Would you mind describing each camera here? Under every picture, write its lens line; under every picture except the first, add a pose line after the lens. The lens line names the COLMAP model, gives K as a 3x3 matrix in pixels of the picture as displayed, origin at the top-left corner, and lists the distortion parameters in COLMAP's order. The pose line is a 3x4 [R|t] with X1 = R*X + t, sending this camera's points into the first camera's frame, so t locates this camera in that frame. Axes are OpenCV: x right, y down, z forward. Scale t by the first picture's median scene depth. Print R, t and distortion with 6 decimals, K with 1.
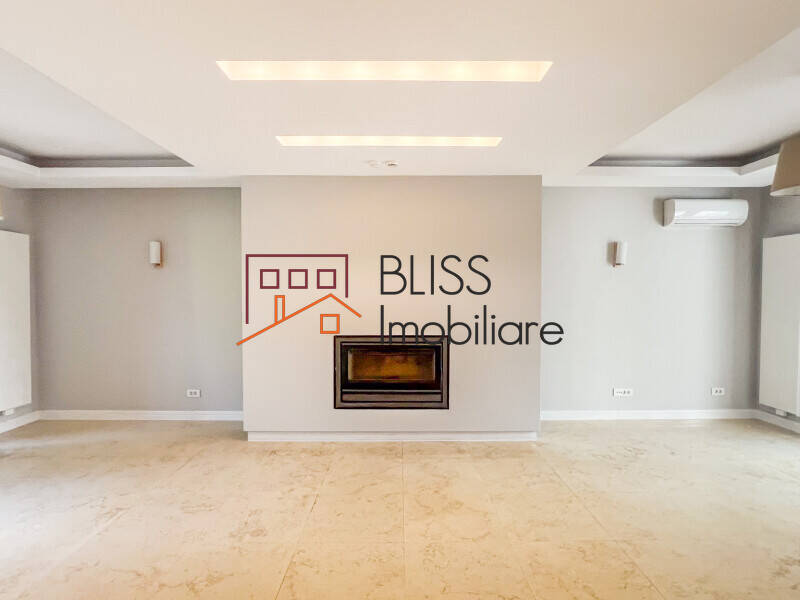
lens RADIAL K [[446.9, 0, 398.1], [0, 446.9, 301.0], [0, 0, 1]] dist [-0.021216, 0.005176]
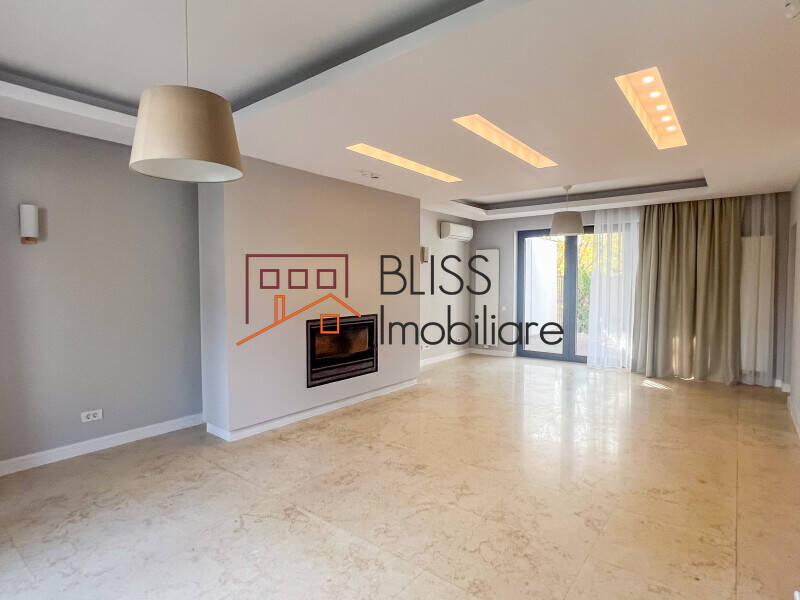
lens RADIAL K [[446.9, 0, 395.6], [0, 446.9, 299.0], [0, 0, 1]] dist [-0.021216, 0.005176]
pose [[0.617477, -0.031930, 0.785941, -0.853091], [0.017788, 0.999487, 0.026631, 0.001031], [-0.786388, -0.002463, 0.617728, 0.164702]]
